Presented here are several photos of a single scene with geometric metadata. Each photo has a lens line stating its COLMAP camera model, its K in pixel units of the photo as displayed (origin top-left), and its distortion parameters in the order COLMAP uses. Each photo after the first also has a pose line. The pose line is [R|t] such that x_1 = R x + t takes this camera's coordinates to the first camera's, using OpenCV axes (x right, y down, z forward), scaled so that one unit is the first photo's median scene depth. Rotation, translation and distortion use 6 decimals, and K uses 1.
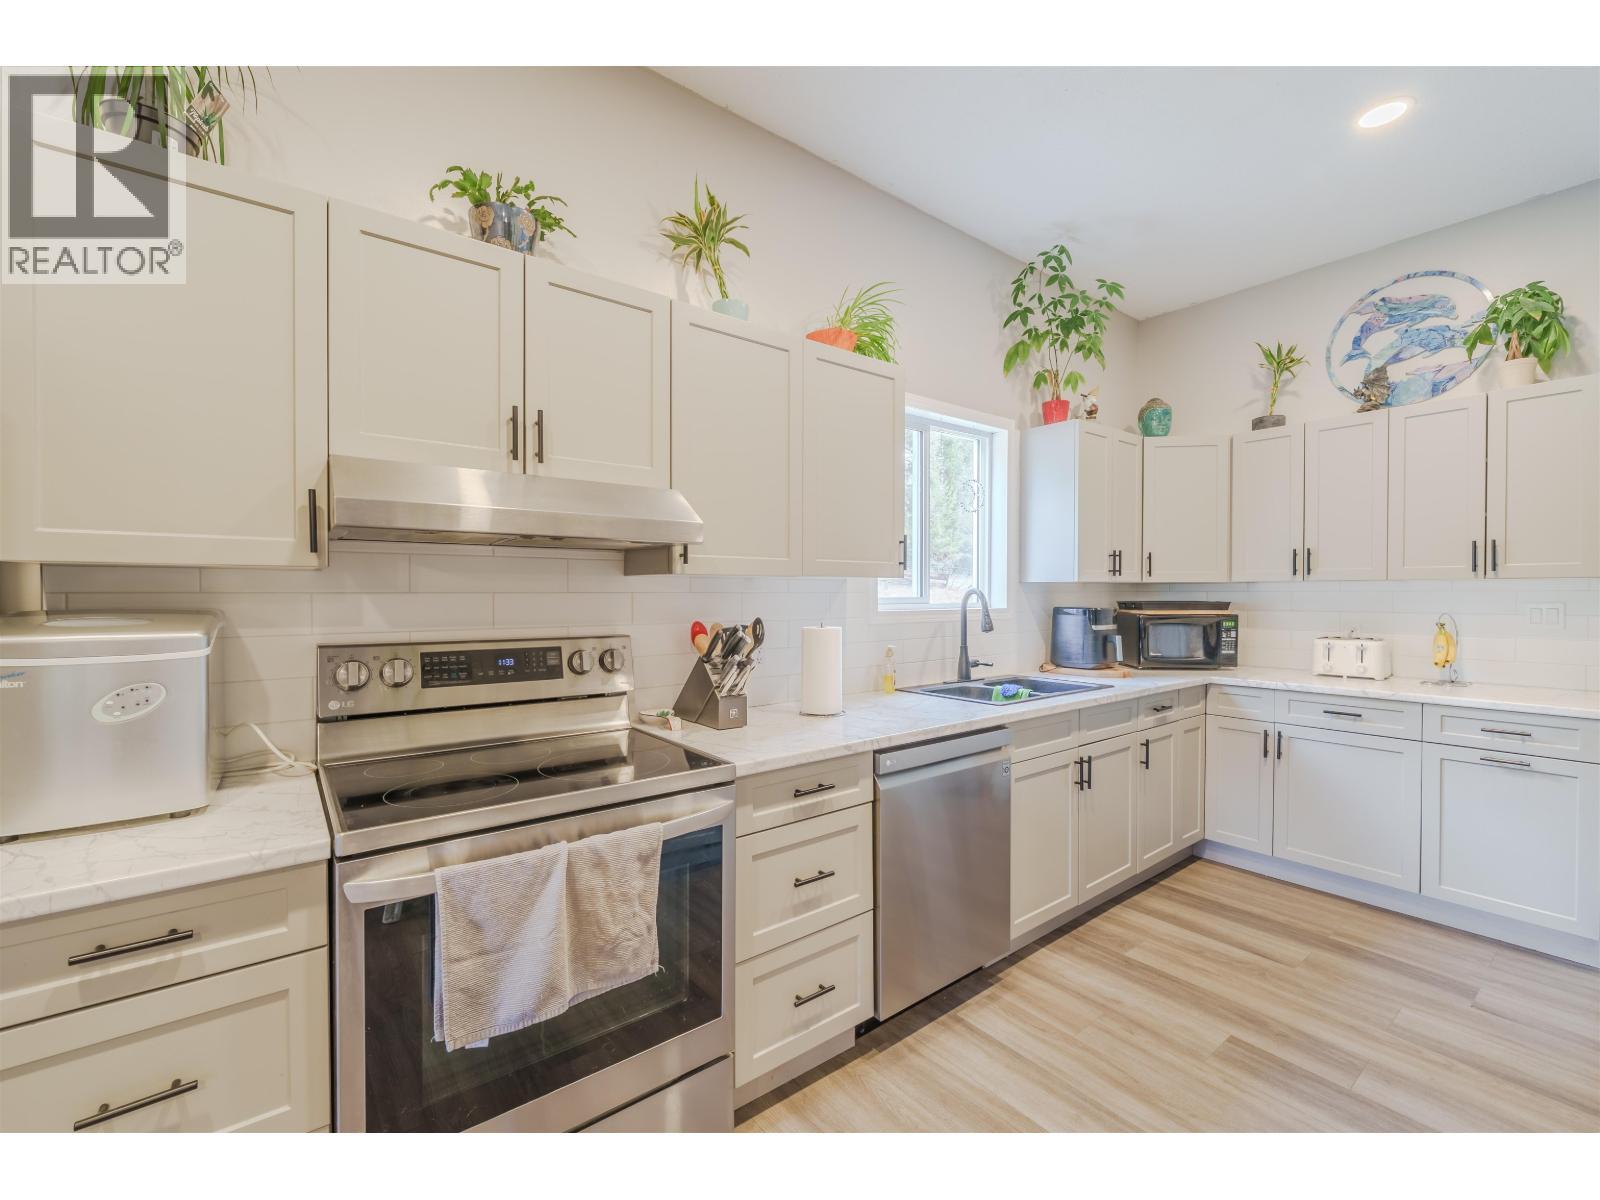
lens RADIAL K [[676.9, 0, 759.4], [0, 676.9, 601.0], [0, 0, 1]] dist [-0.003261, -0.001069]
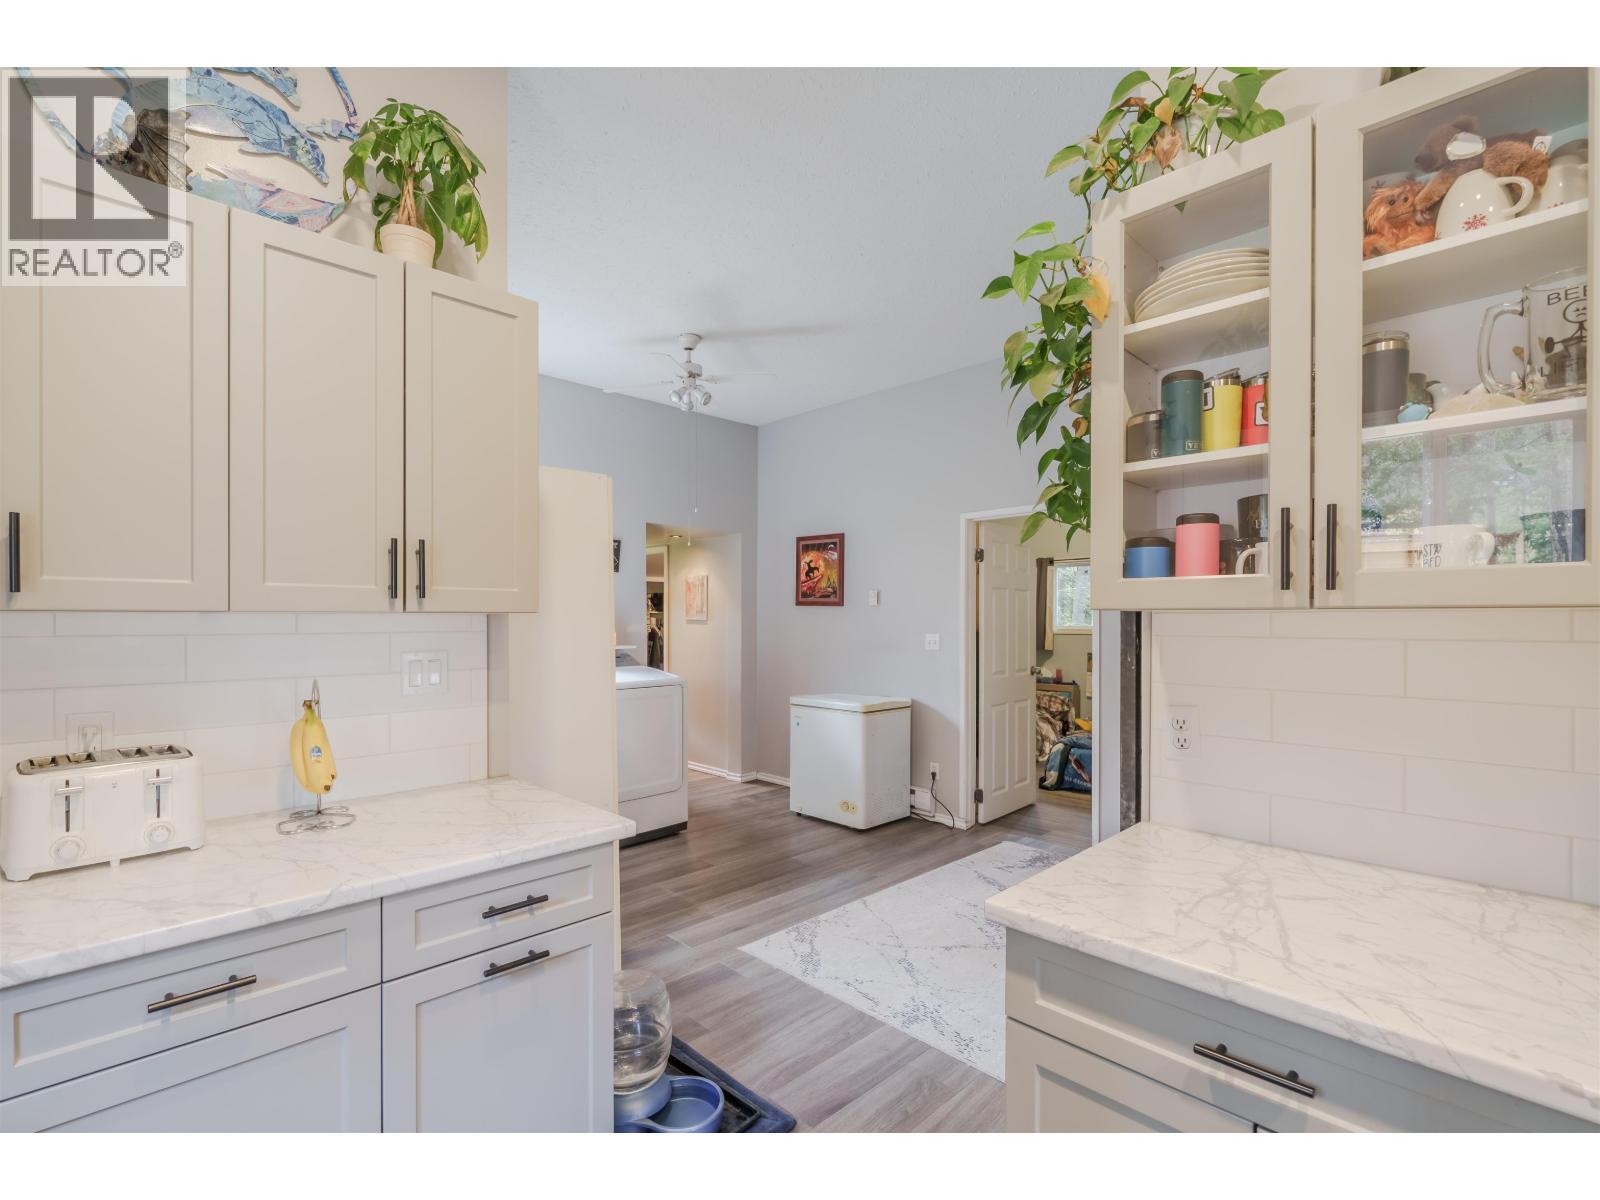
lens RADIAL K [[739.4, 0, 802.1], [0, 739.4, 621.4], [0, 0, 1]] dist [-0.000240, -0.000610]
pose [[-0.148867, -0.003108, 0.988852, 0.448444], [0.010272, 0.999936, 0.004689, -0.025223], [-0.988804, 0.010855, -0.148826, 0.763892]]
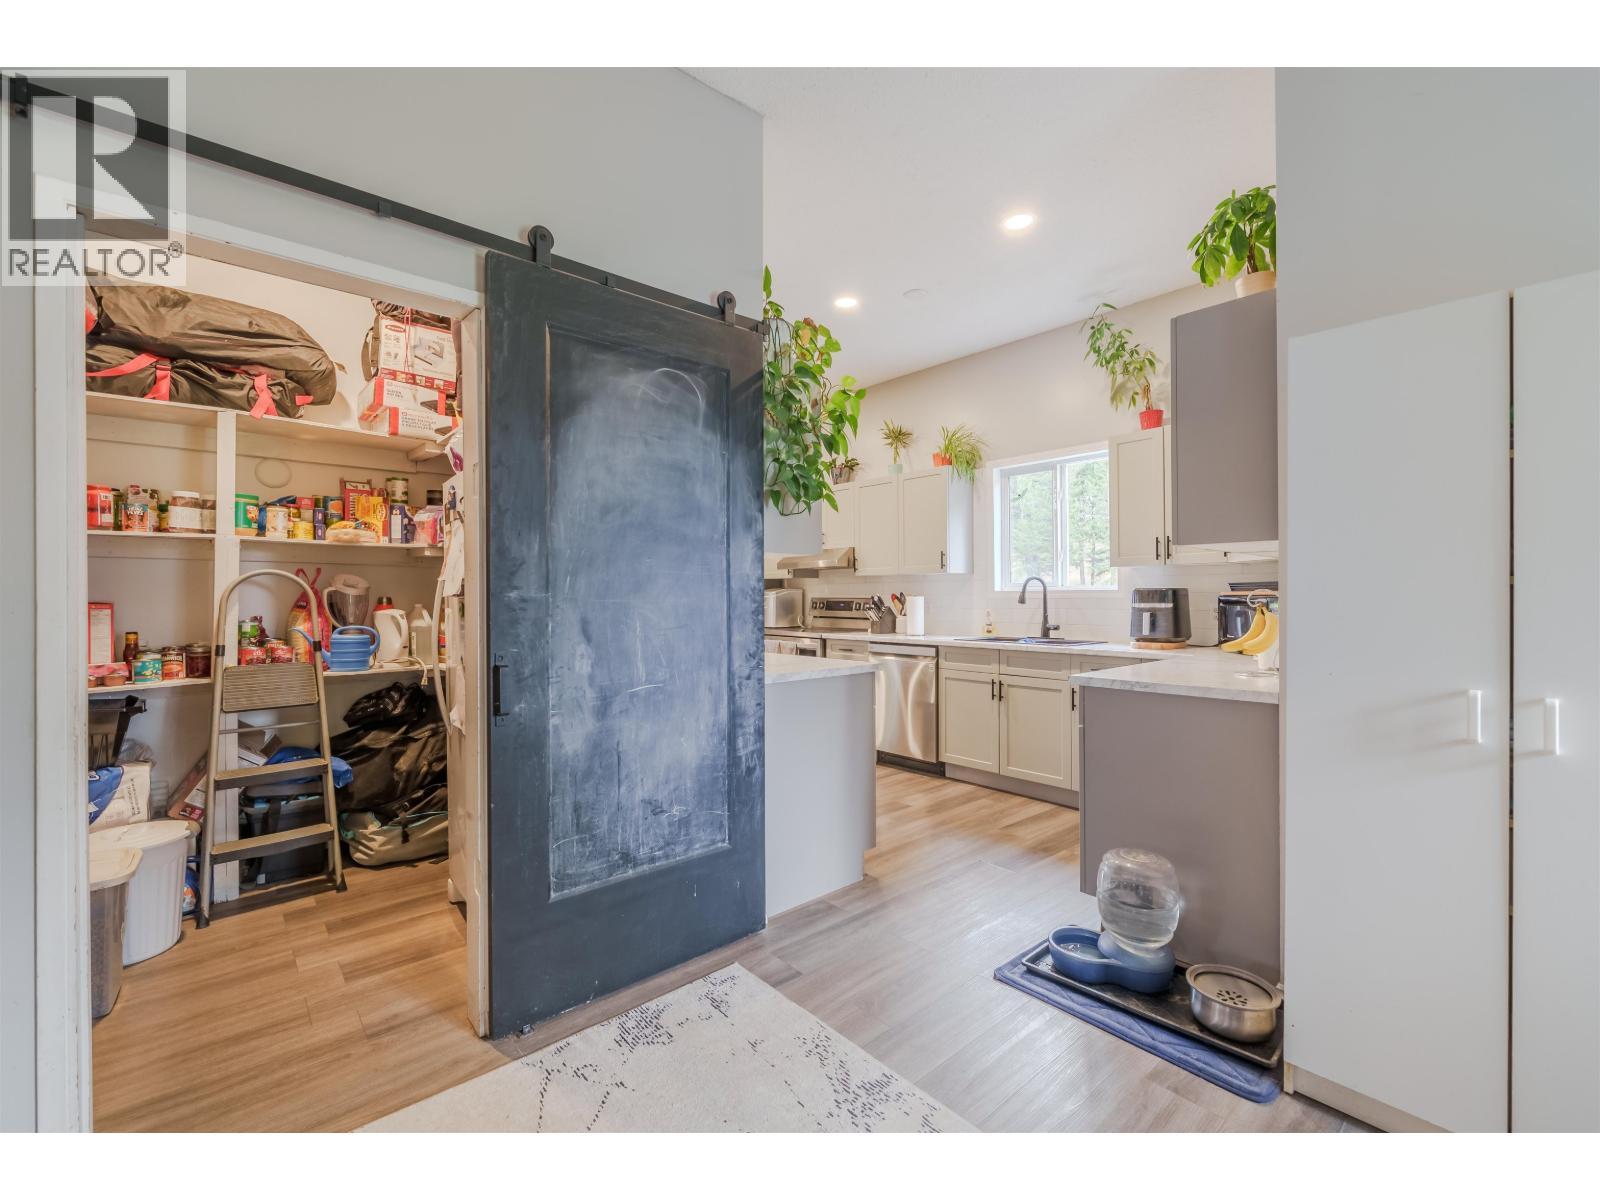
lens RADIAL K [[676.9, 0, 790.9], [0, 676.9, 589.6], [0, 0, 1]] dist [-0.003261, -0.001069]
pose [[0.057934, -0.006282, -0.998301, 1.912840], [-0.007417, 0.999950, -0.006722, 0.029127], [0.998293, 0.007794, 0.057884, 0.391109]]
